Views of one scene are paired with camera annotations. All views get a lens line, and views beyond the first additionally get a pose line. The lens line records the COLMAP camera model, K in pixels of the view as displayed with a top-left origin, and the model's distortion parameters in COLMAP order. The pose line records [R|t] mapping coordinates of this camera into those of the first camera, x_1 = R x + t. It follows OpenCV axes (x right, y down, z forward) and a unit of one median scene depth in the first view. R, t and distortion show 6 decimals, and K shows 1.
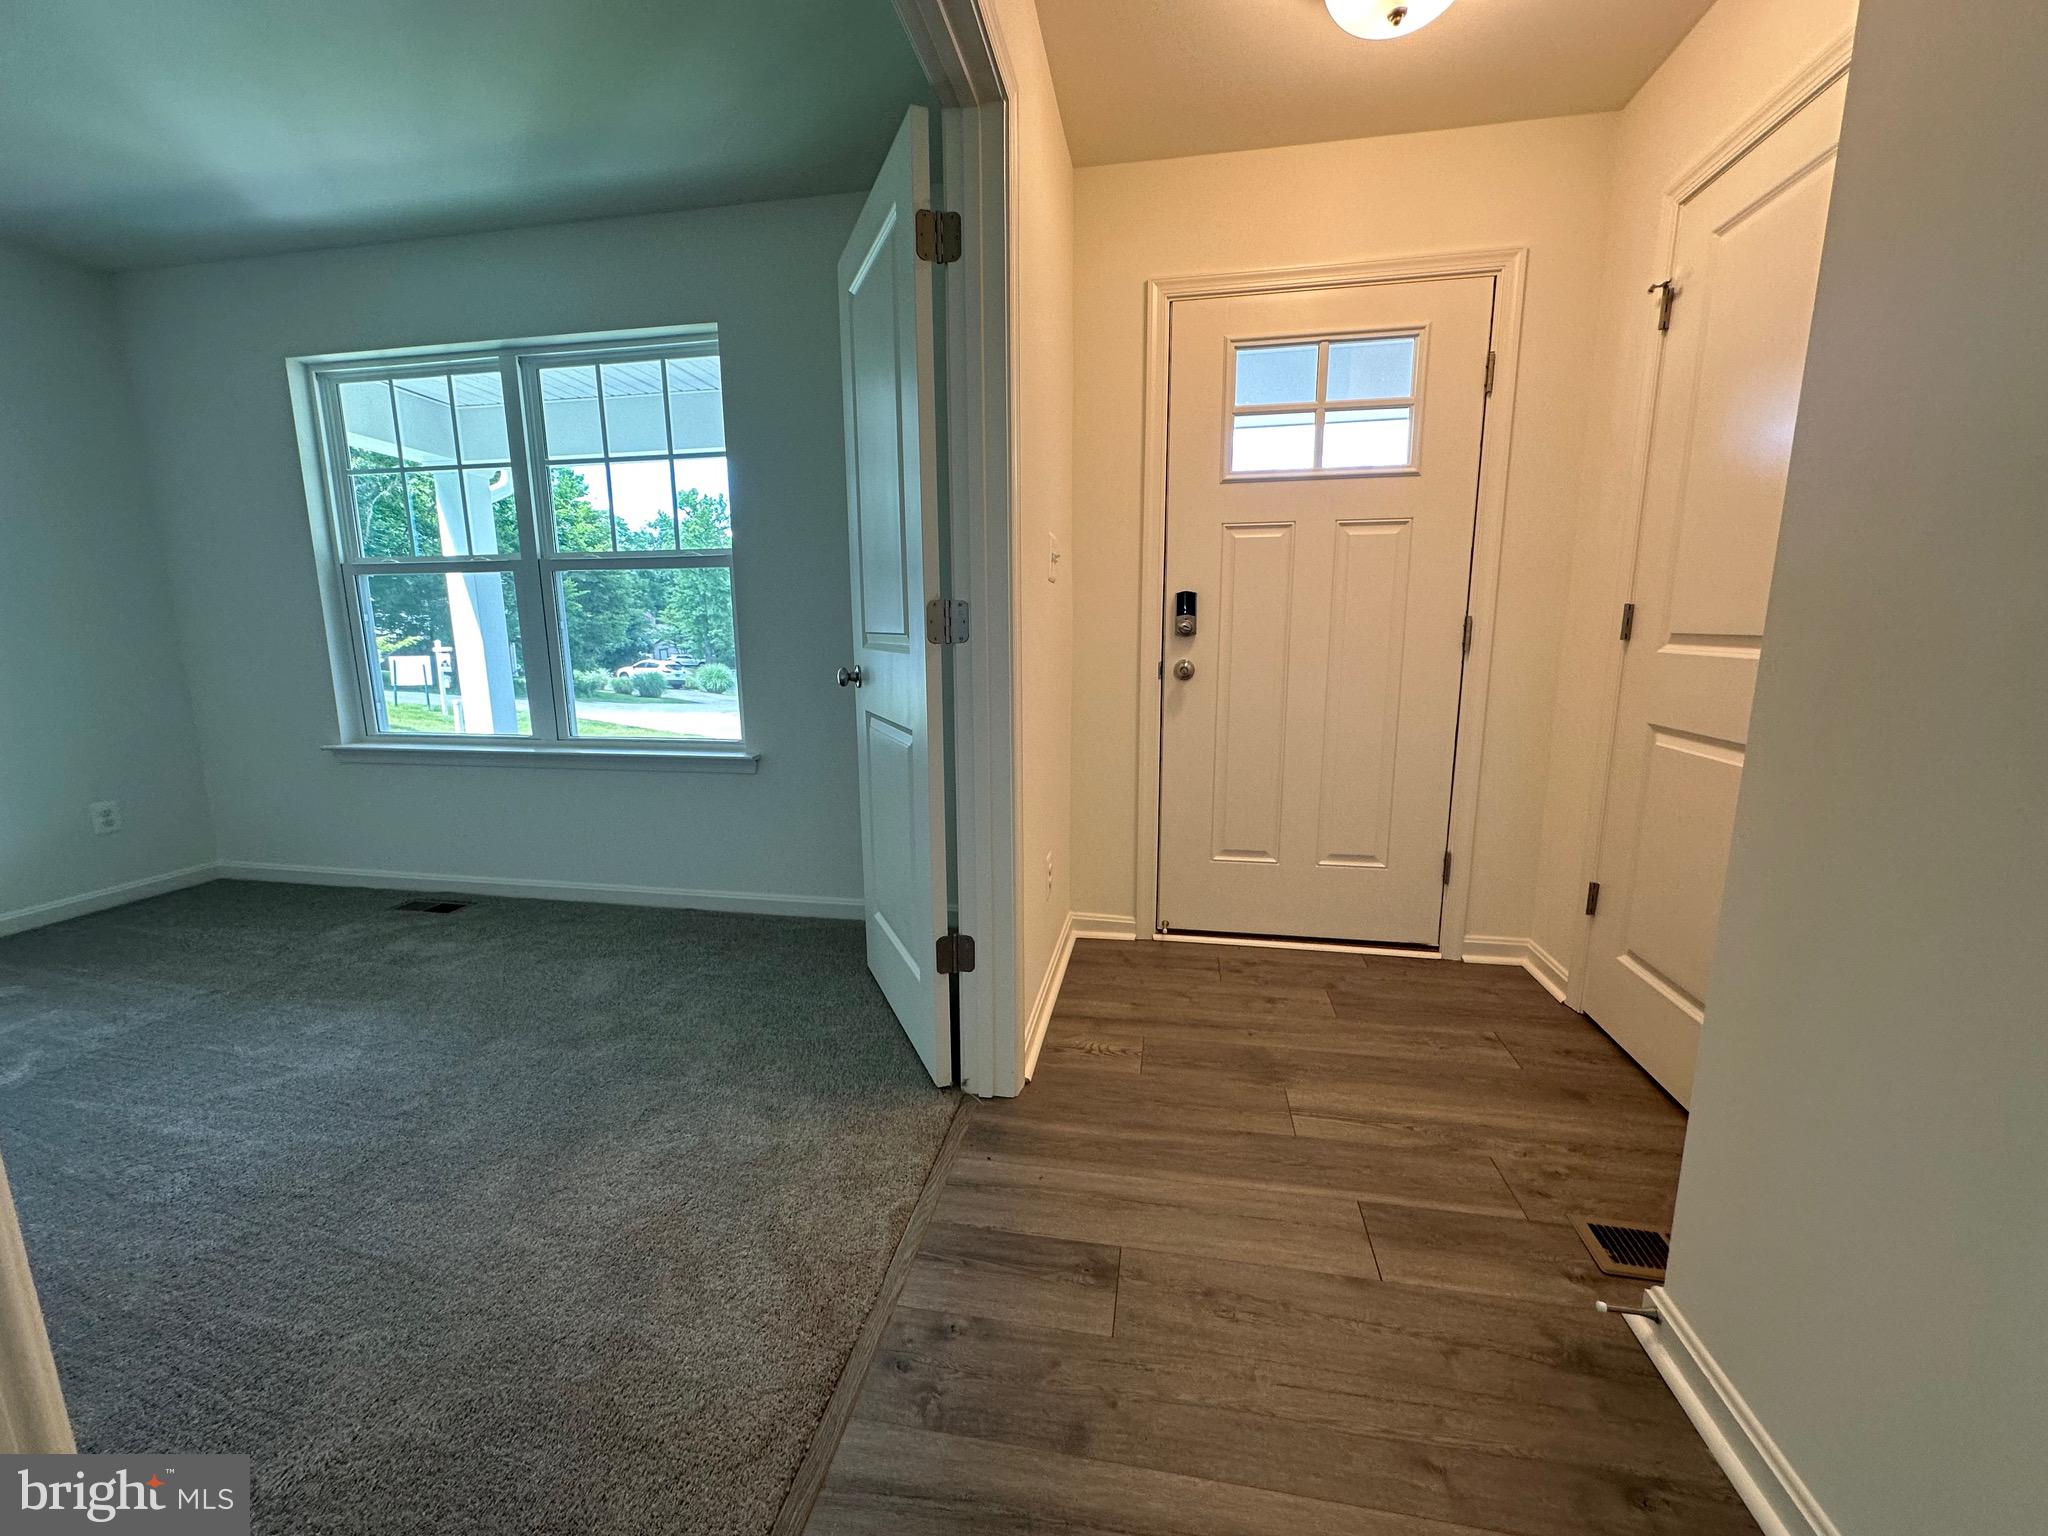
lens RADIAL K [[825.2, 0, 1018.4], [0, 825.2, 766.1], [0, 0, 1]] dist [-0.001545, -0.000317]
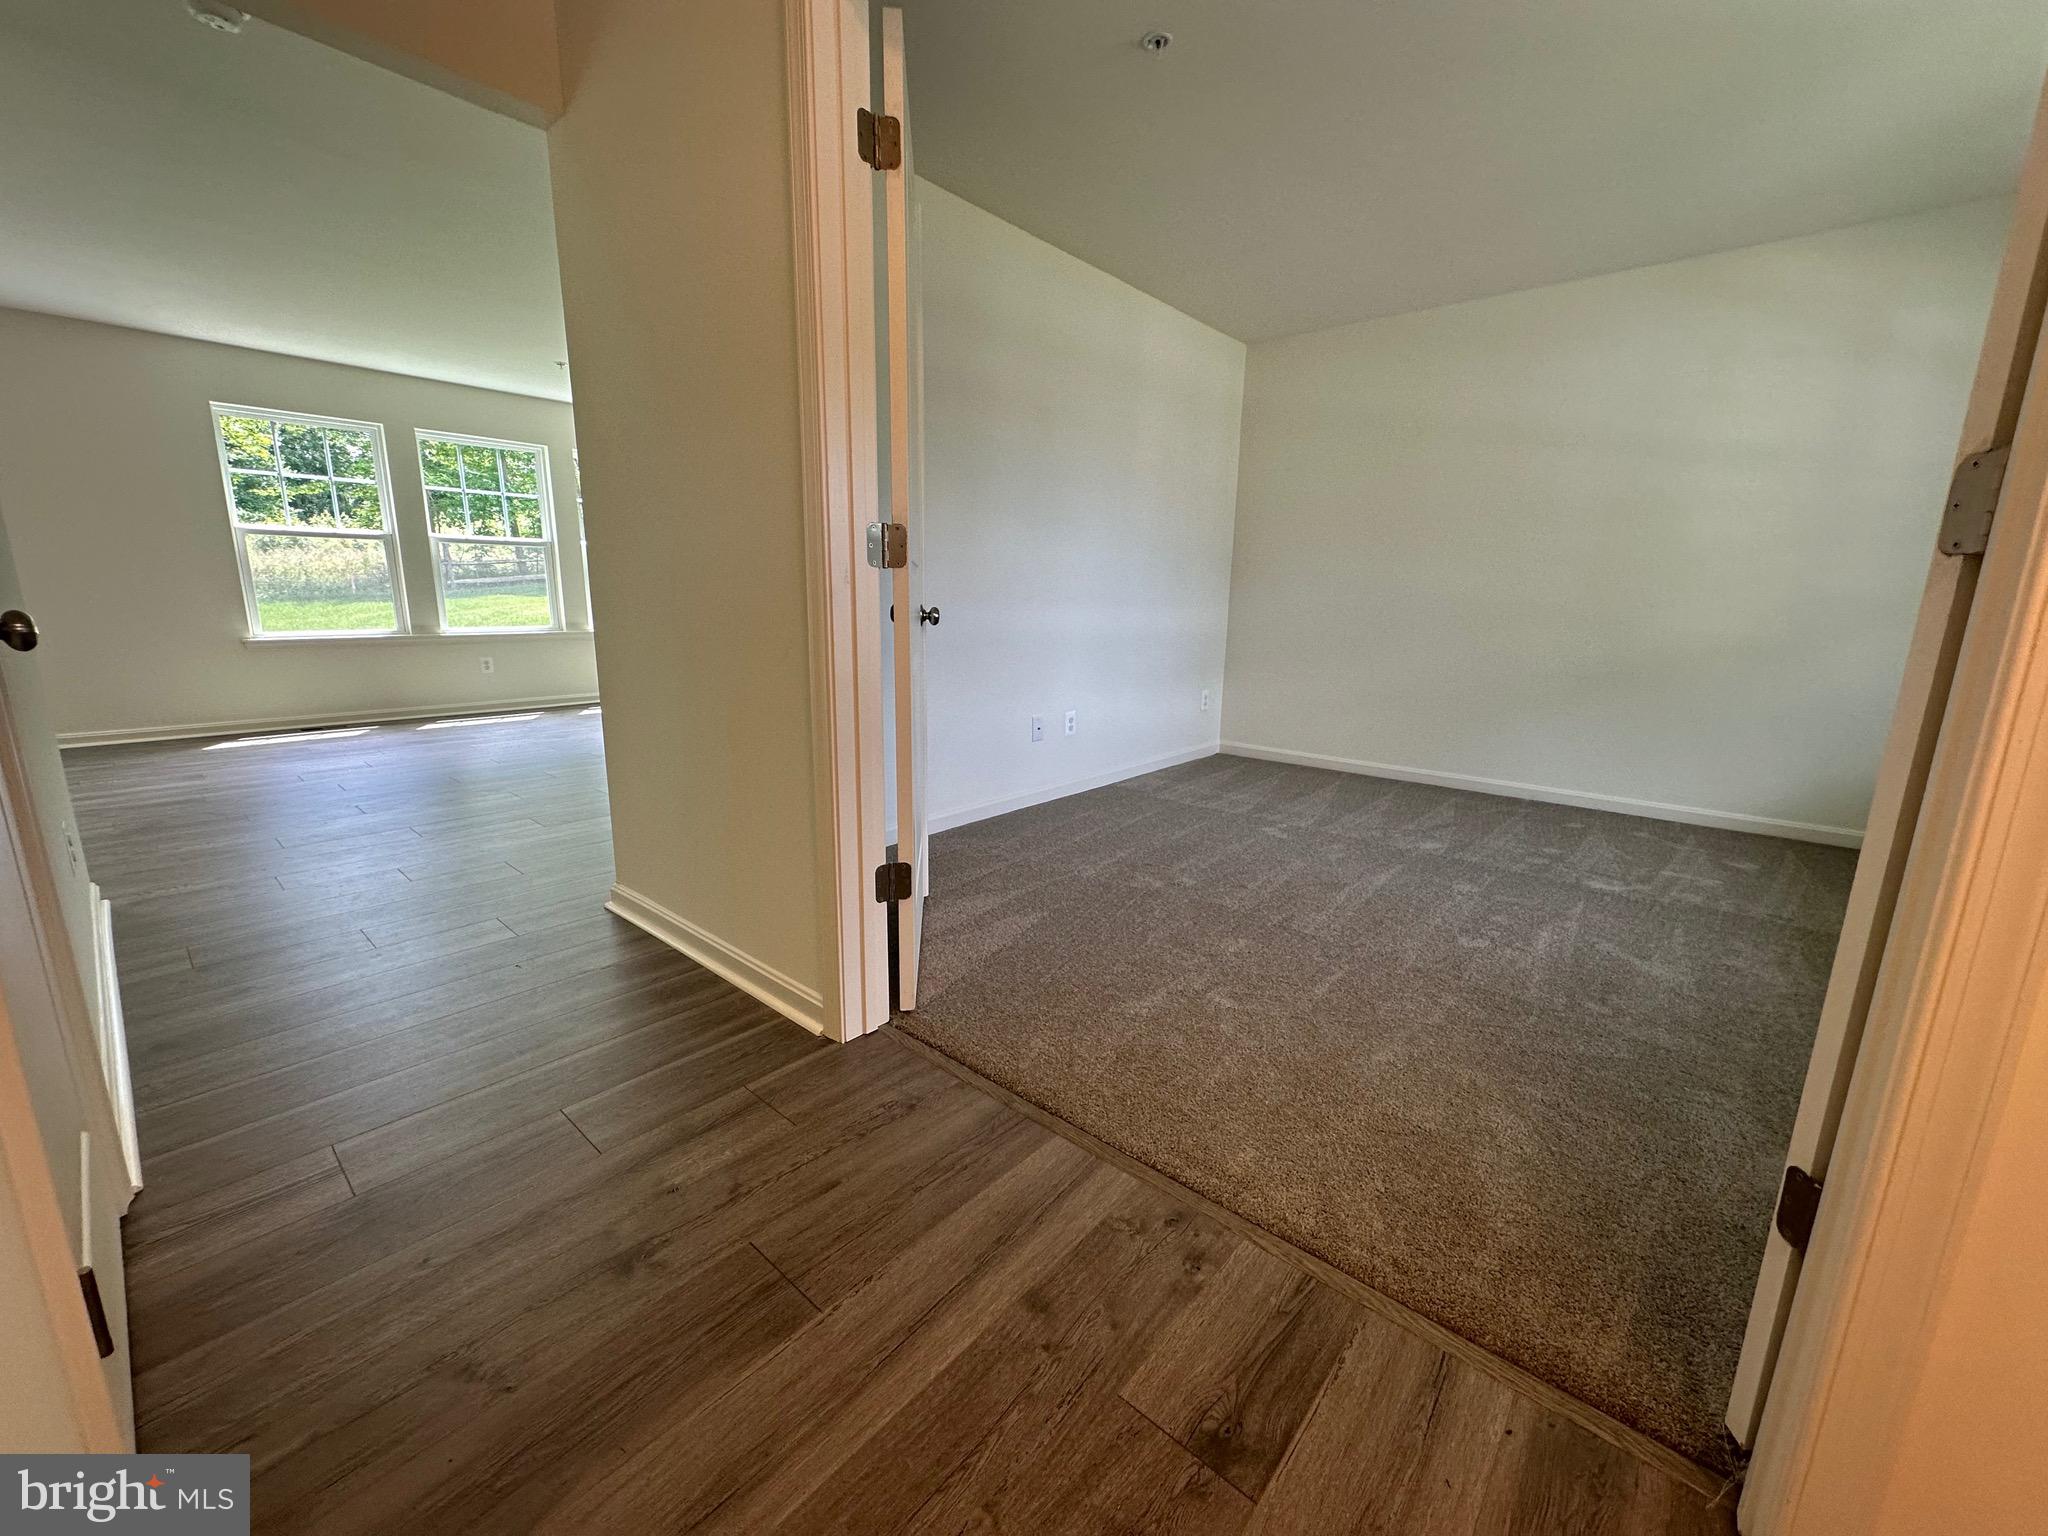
lens RADIAL K [[811.4, 0, 1024.0], [0, 811.4, 768.0], [0, 0, 1]] dist [-0.000963, -0.000175]
pose [[-0.509144, 0.180095, -0.841628, 0.504565], [-0.161023, 0.940665, 0.298698, -0.087086], [0.845484, 0.287602, -0.449935, 0.760739]]
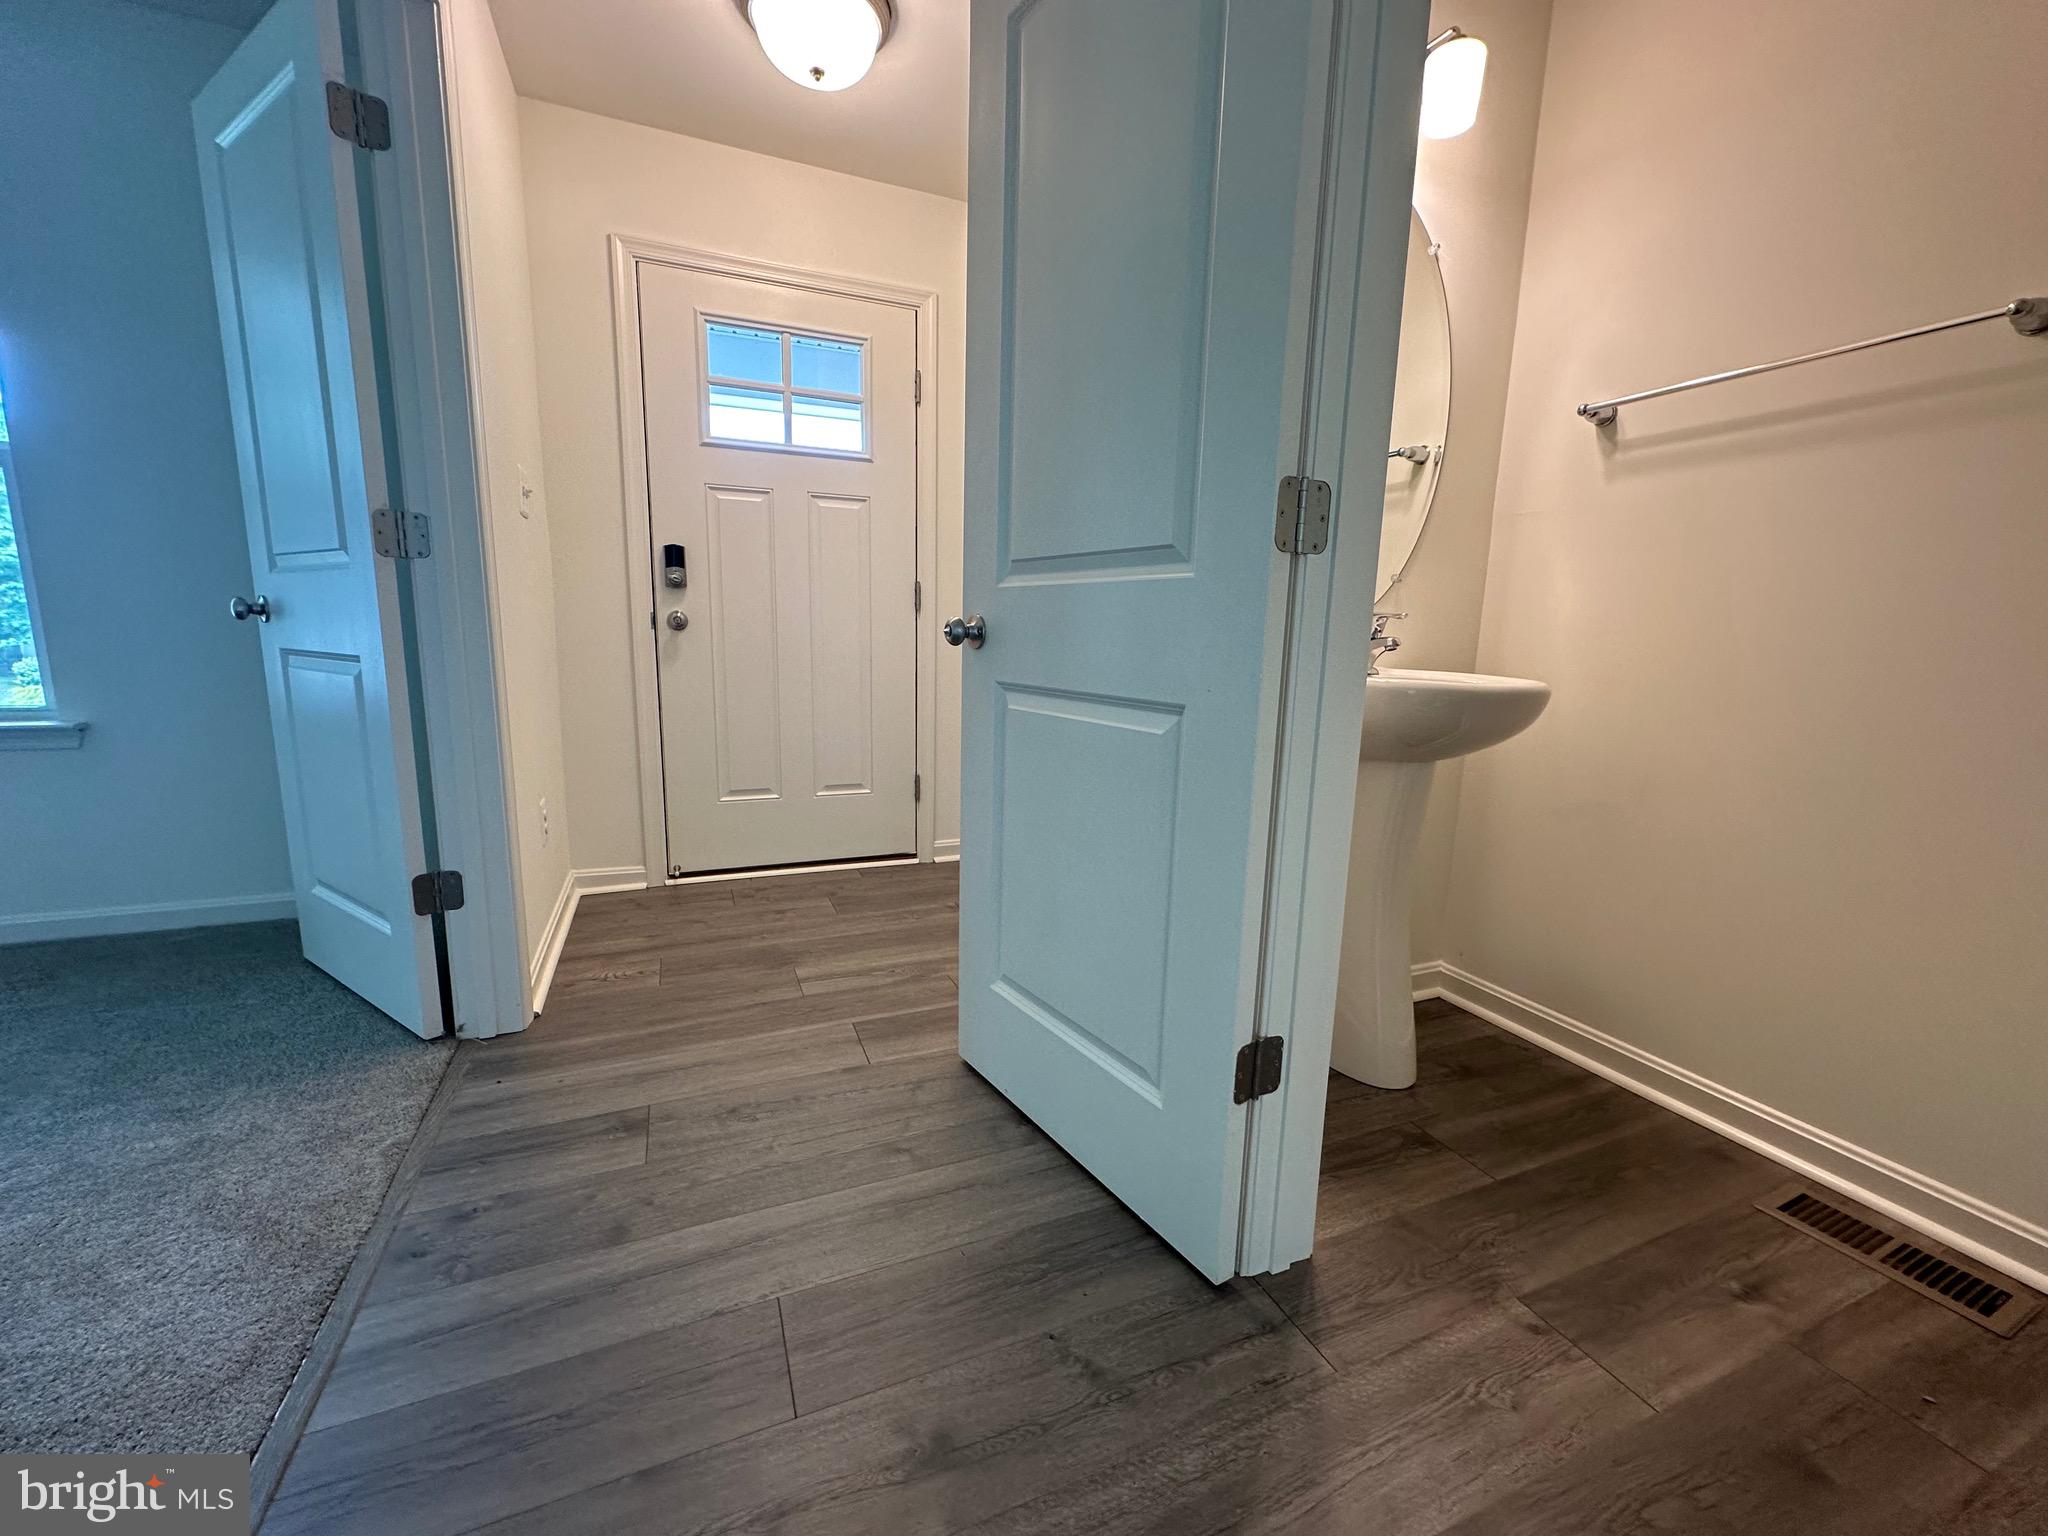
lens RADIAL K [[823.4, 0, 1032.1], [0, 823.4, 769.4], [0, 0, 1]] dist [-0.001011, 0.000182]
pose [[0.830159, -0.067110, 0.553474, -0.023889], [0.065662, 0.997589, 0.022474, 0.111764], [-0.553647, 0.017685, 0.832563, -0.167919]]
